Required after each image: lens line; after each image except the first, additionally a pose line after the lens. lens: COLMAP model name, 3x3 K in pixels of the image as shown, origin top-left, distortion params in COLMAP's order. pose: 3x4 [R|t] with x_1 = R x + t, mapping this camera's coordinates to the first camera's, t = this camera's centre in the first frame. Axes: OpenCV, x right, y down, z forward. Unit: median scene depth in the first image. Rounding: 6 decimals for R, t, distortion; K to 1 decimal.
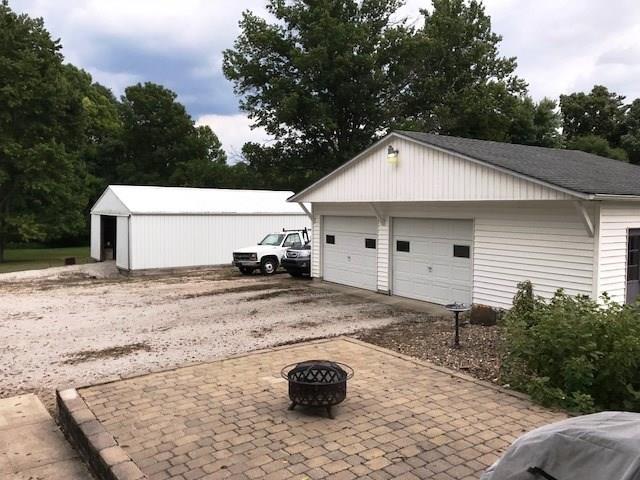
lens RADIAL K [[520.3, 0, 320.0], [0, 520.3, 240.0], [0, 0, 1]] dist [0.002598, -0.002680]
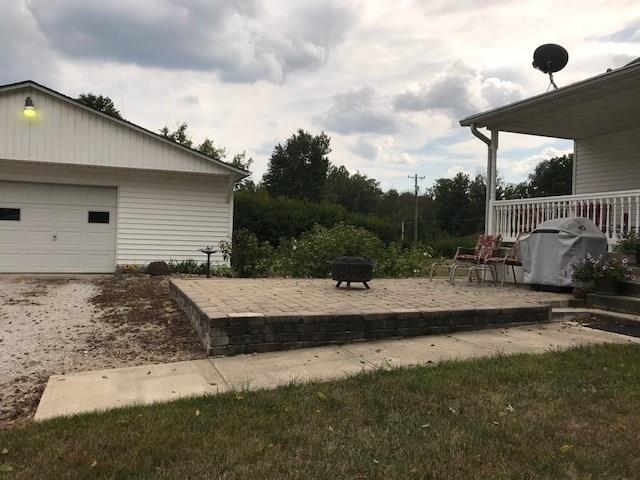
lens RADIAL K [[520.3, 0, 320.0], [0, 520.3, 240.0], [0, 0, 1]] dist [0.002598, -0.002680]
pose [[0.229608, -0.000736, 0.973283, -0.653681], [0.035882, 0.999326, -0.007709, 0.093049], [-0.972621, 0.036693, 0.229480, 0.339535]]
